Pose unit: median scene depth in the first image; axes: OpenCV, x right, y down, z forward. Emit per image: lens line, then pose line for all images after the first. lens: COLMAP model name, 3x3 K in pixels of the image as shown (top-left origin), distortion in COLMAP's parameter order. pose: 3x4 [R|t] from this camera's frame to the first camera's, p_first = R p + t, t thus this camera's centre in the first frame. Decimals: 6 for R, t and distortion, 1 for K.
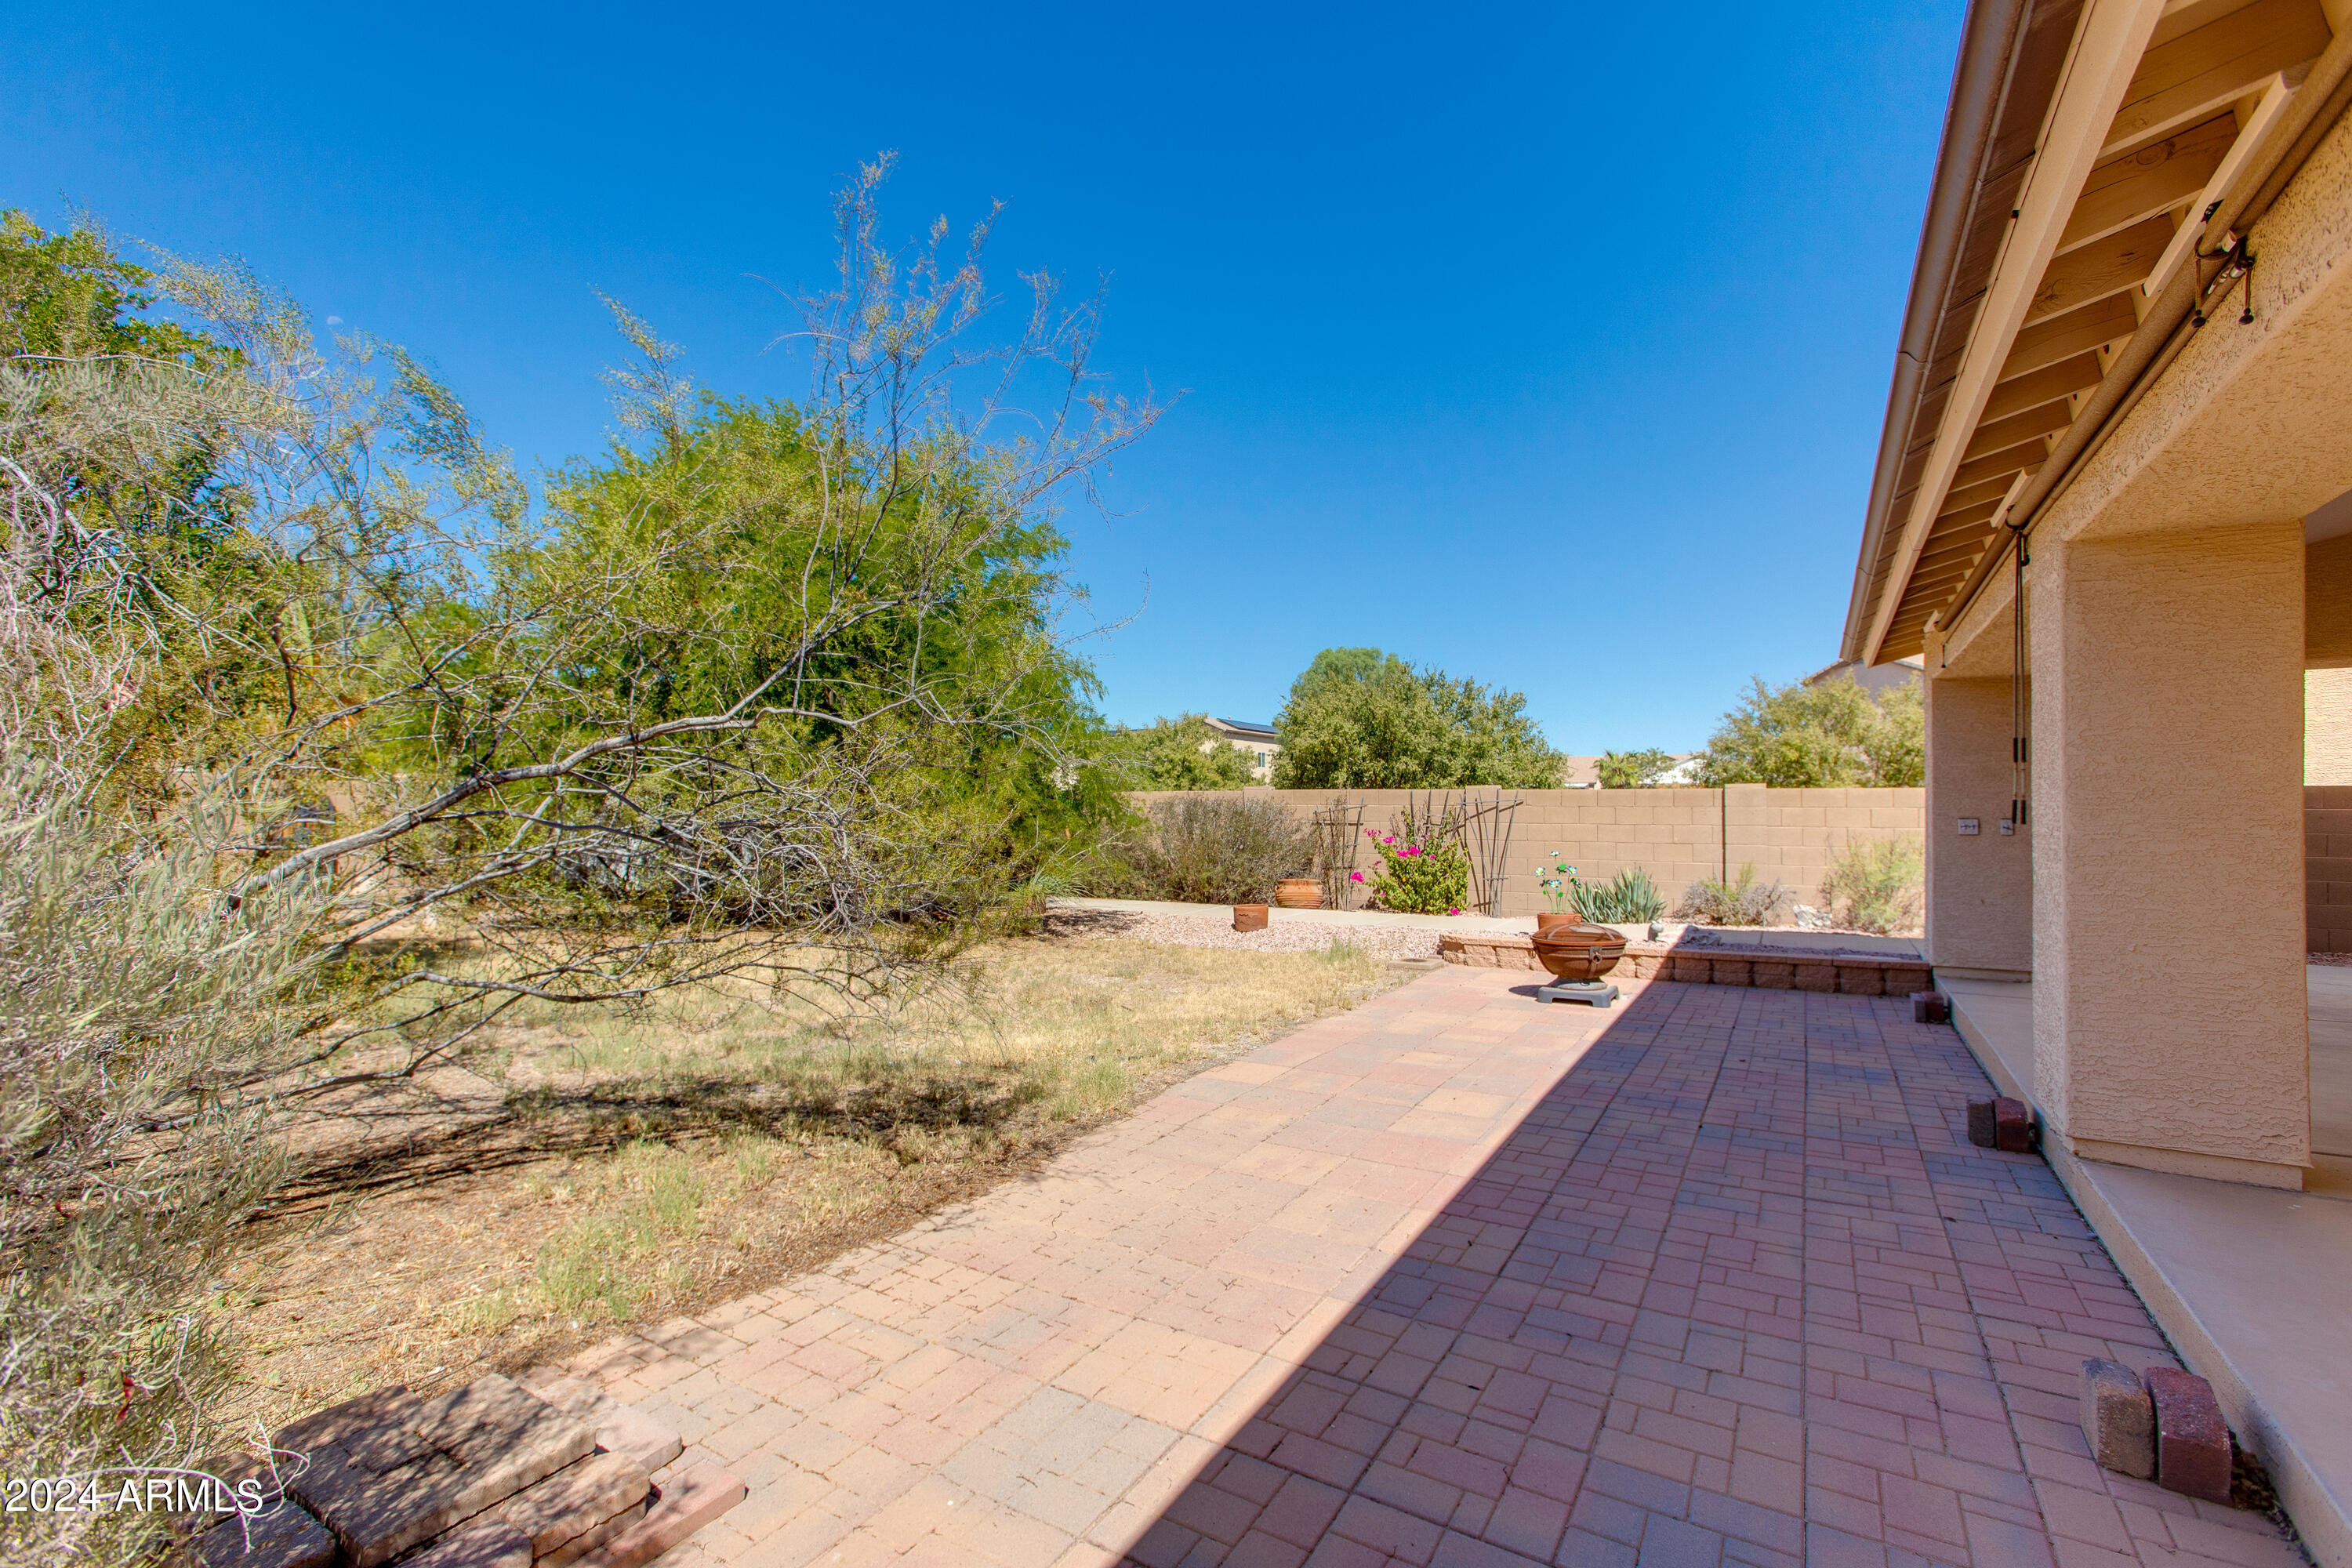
lens RADIAL K [[1043.6, 0, 1180.3], [0, 1043.6, 791.7], [0, 0, 1]] dist [-0.002208, 0.000075]
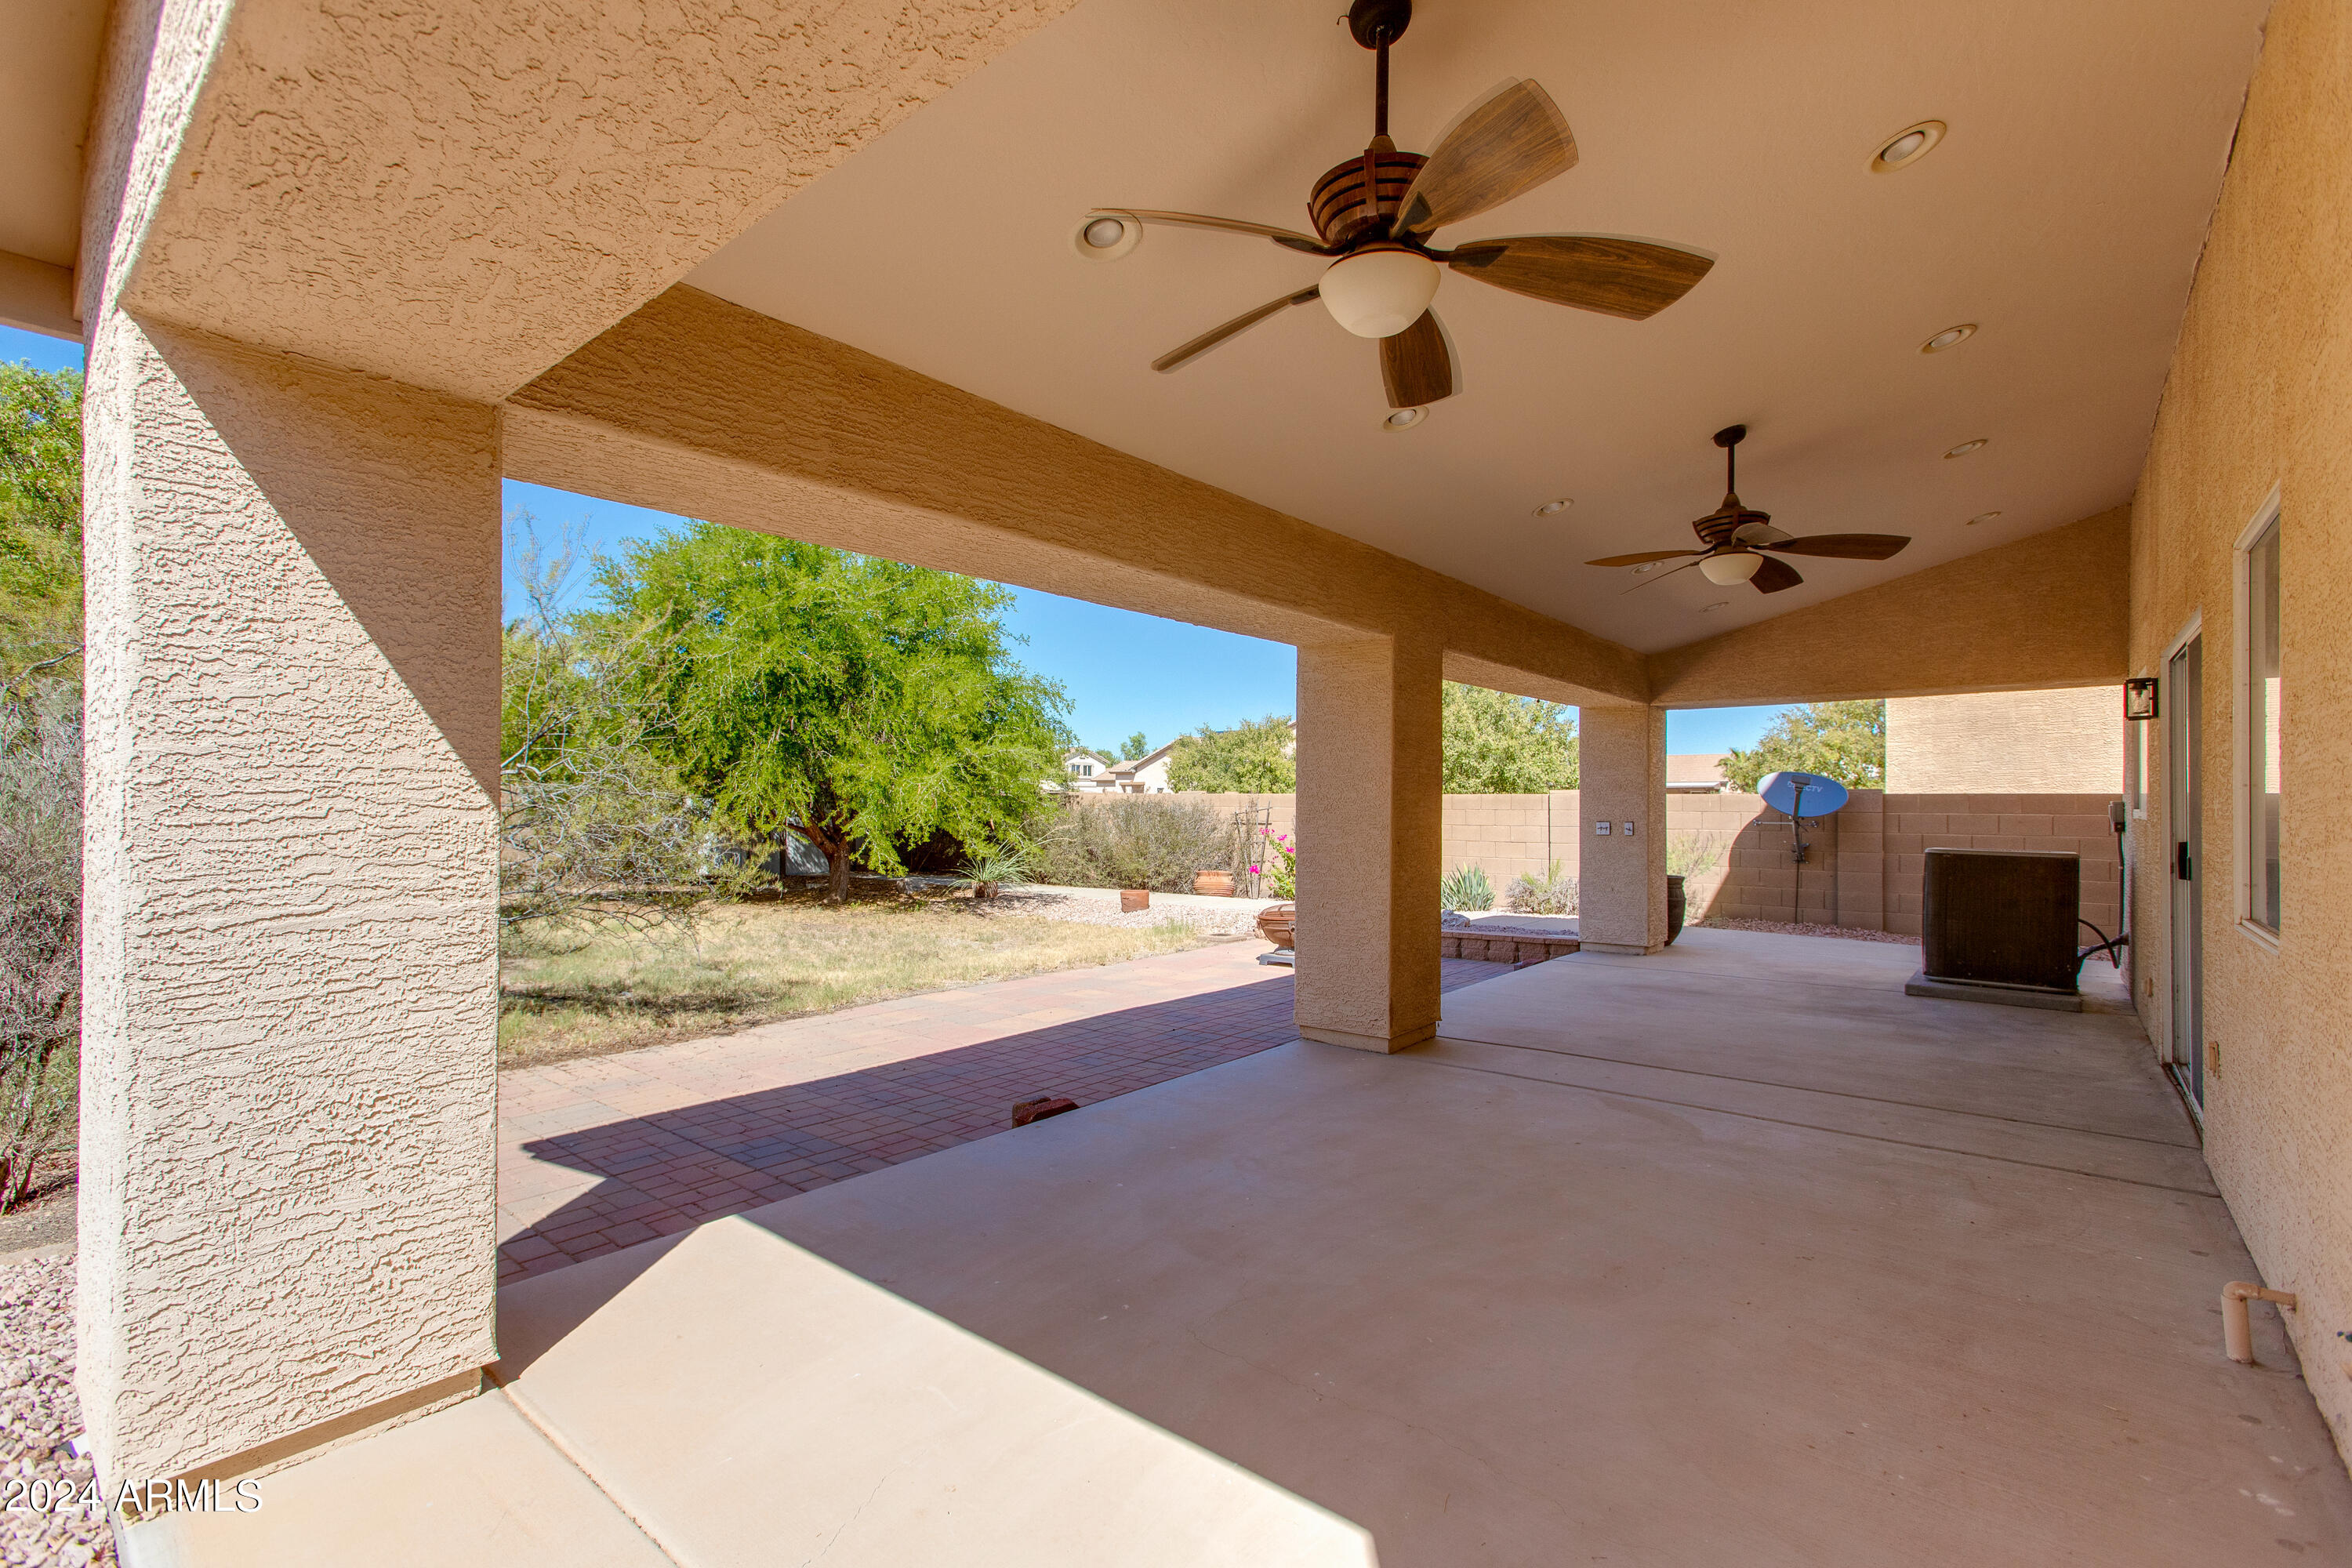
lens RADIAL K [[1043.6, 0, 1171.4], [0, 1043.6, 793.2], [0, 0, 1]] dist [-0.002208, 0.000075]
pose [[0.989192, 0.000763, -0.146624, 0.222945], [-0.000370, 0.999996, 0.002711, -0.005282], [0.146626, -0.002627, 0.989189, -0.144926]]
